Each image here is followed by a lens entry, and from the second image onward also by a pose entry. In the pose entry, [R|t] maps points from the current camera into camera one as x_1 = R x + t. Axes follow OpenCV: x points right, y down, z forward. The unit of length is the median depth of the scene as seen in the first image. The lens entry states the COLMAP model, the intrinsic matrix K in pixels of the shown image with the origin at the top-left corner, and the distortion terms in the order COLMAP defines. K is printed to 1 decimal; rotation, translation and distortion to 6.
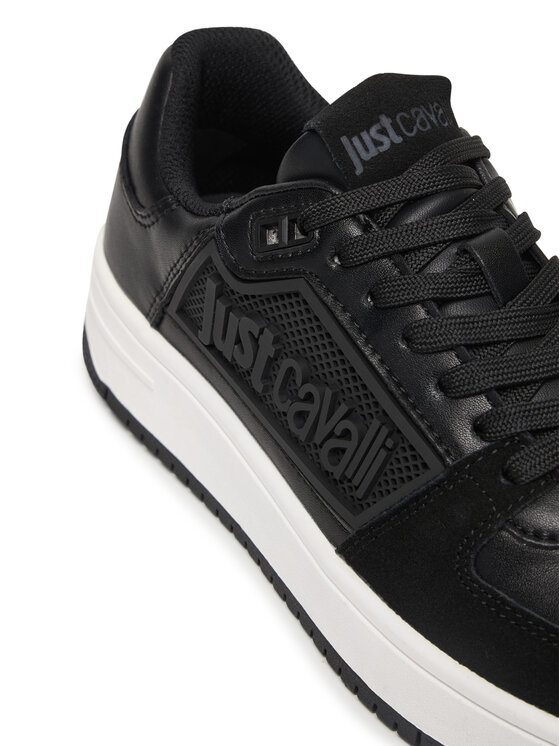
lens RADIAL K [[1909.5, 0, 280.2], [0, 1909.5, 373.0], [0, 0, 1]] dist [-0.383145, 0.000000]
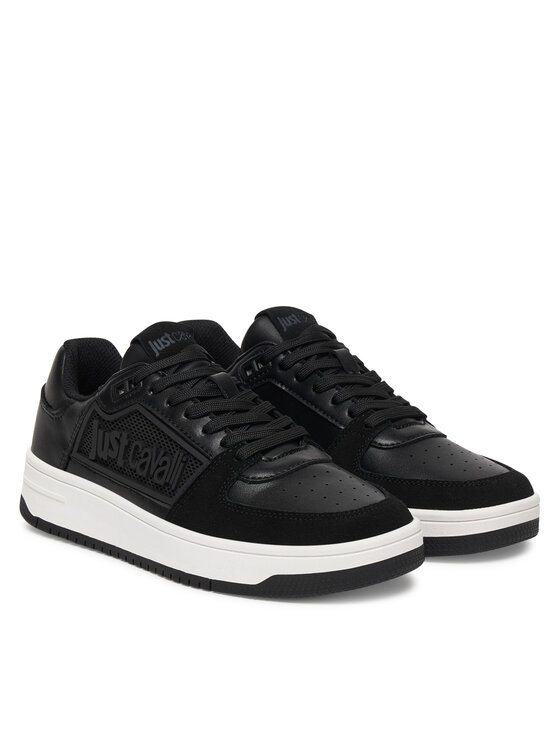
lens RADIAL K [[1792.4, 0, 280.4], [0, 1792.4, 373.3], [0, 0, 1]] dist [0.037956, 0.000000]
pose [[0.986116, -0.083205, 0.143709, -0.122908], [0.133790, 0.910715, -0.390767, 0.766443], [-0.098364, 0.404568, 0.909202, -0.947624]]
